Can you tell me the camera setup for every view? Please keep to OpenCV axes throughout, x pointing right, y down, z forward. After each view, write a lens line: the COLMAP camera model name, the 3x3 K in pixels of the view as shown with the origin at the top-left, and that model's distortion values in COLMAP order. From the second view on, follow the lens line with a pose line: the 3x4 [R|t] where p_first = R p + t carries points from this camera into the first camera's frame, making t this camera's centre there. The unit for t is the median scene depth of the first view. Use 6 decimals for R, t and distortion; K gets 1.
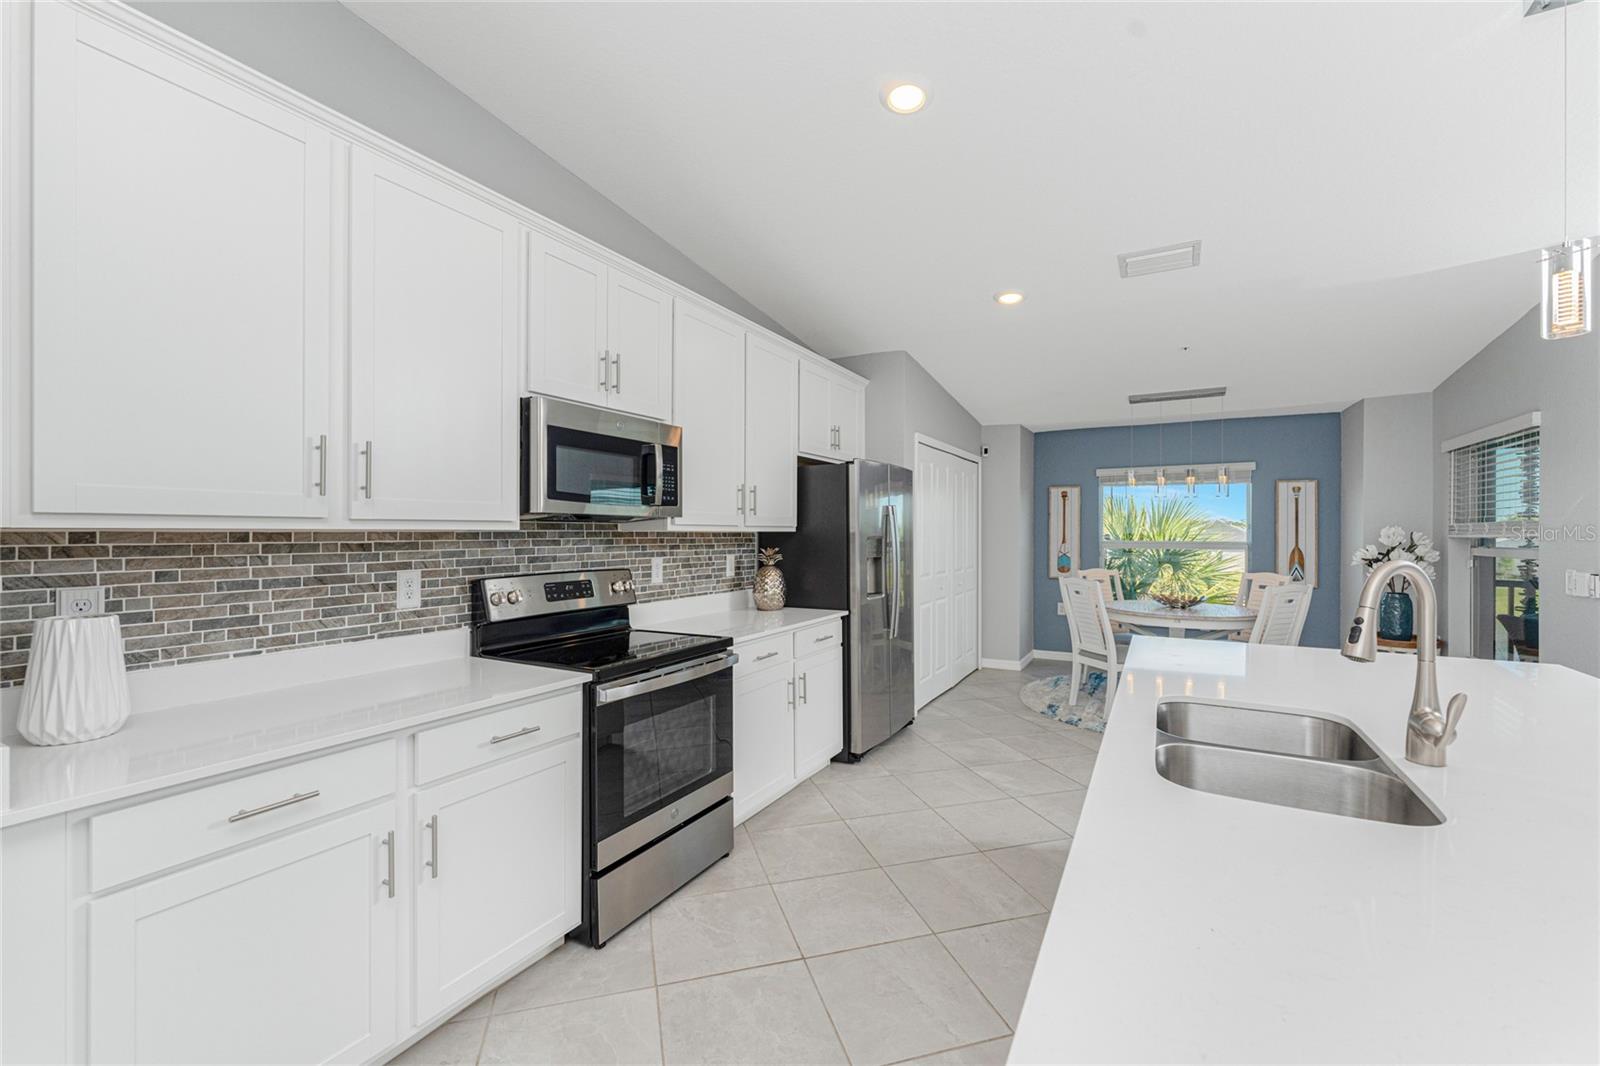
lens RADIAL K [[651.7, 0, 800.0], [0, 651.7, 533.0], [0, 0, 1]] dist [-0.006411, -0.000147]
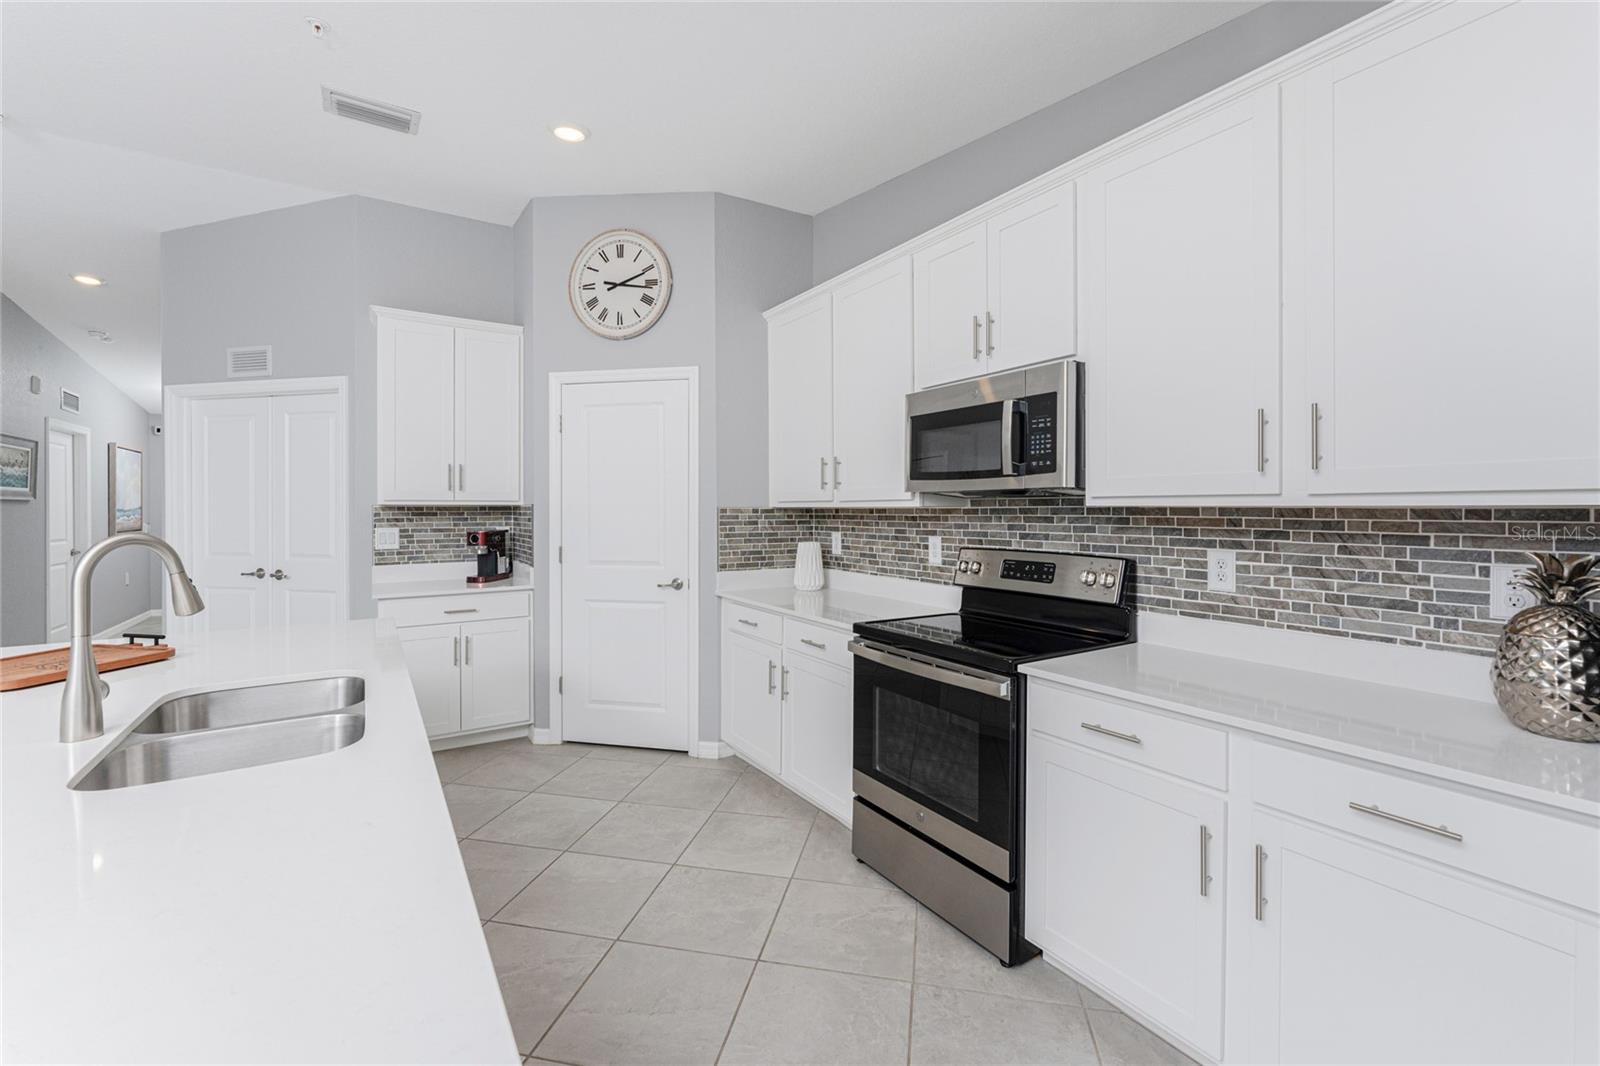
lens RADIAL K [[668.5, 0, 798.6], [0, 668.5, 509.6], [0, 0, 1]] dist [-0.001888, -0.000117]
pose [[-0.464377, 0.000045, -0.885638, 0.585268], [-0.001371, 0.999999, 0.000770, 0.000226], [0.885637, 0.001572, -0.464376, 1.049129]]
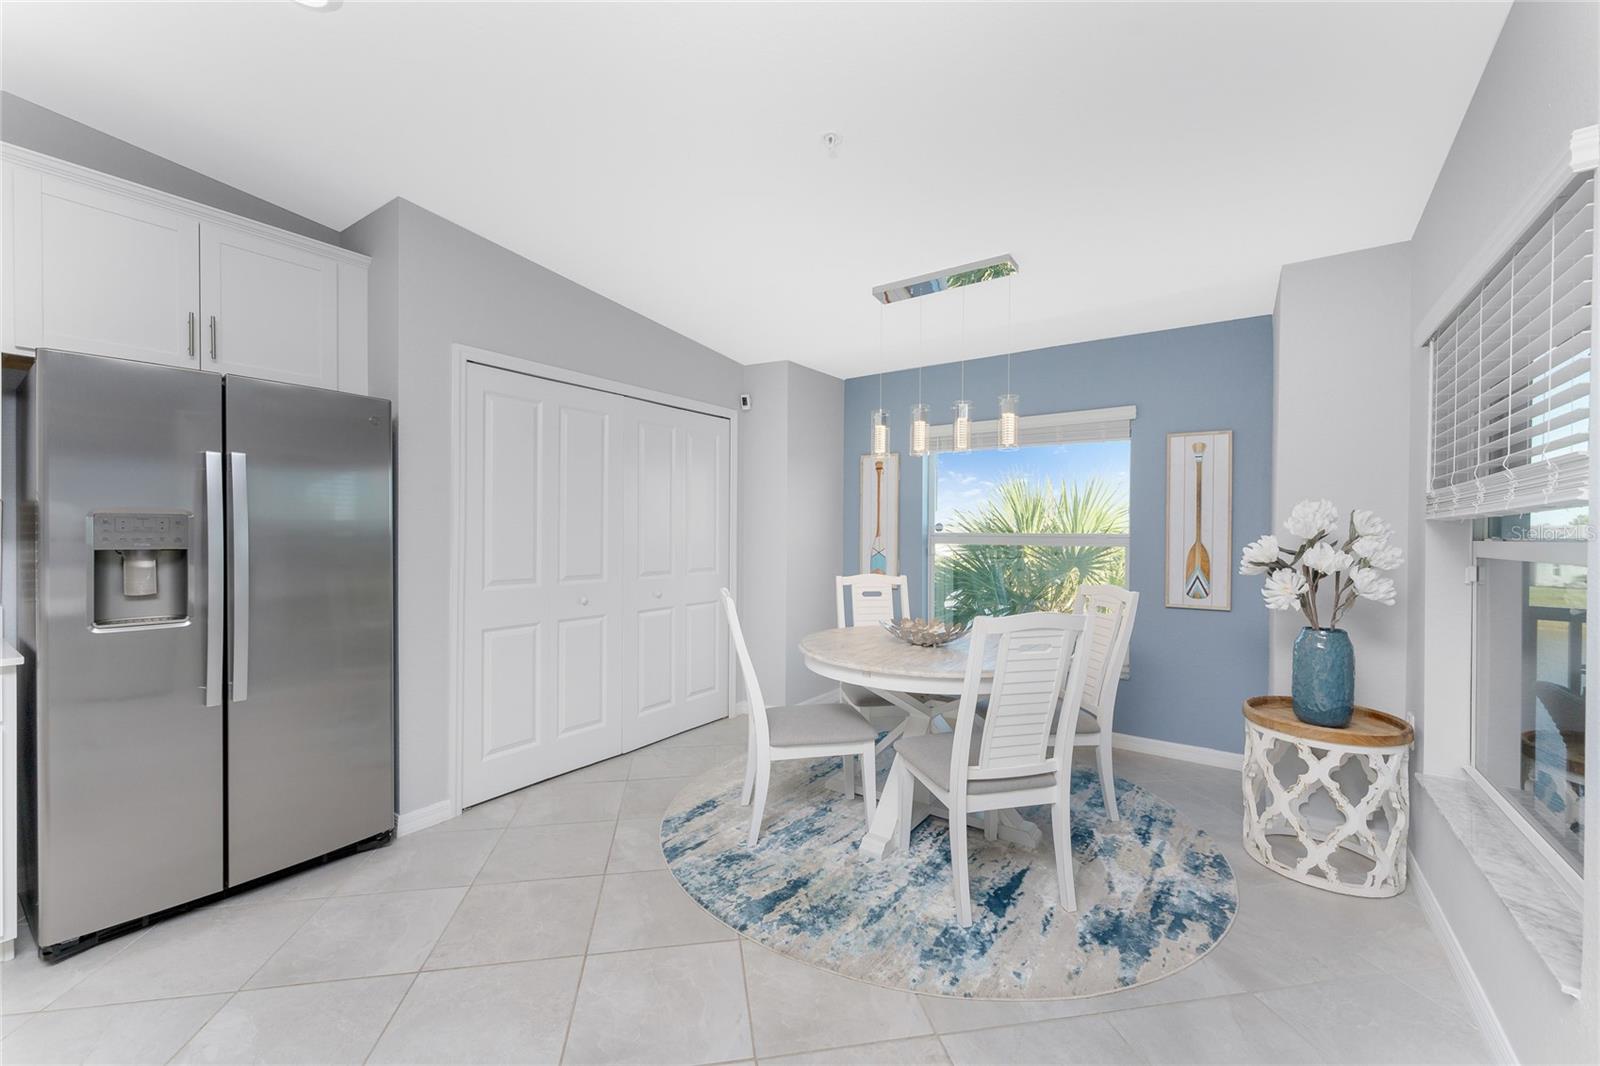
lens RADIAL K [[635.9, 0, 796.3], [0, 635.9, 534.8], [0, 0, 1]] dist [0.001906, 0.000207]
pose [[0.994817, 0.004900, -0.101563, 0.902118], [-0.004648, 0.999986, 0.002711, 0.029761], [0.101575, -0.002225, 0.994825, 0.738088]]
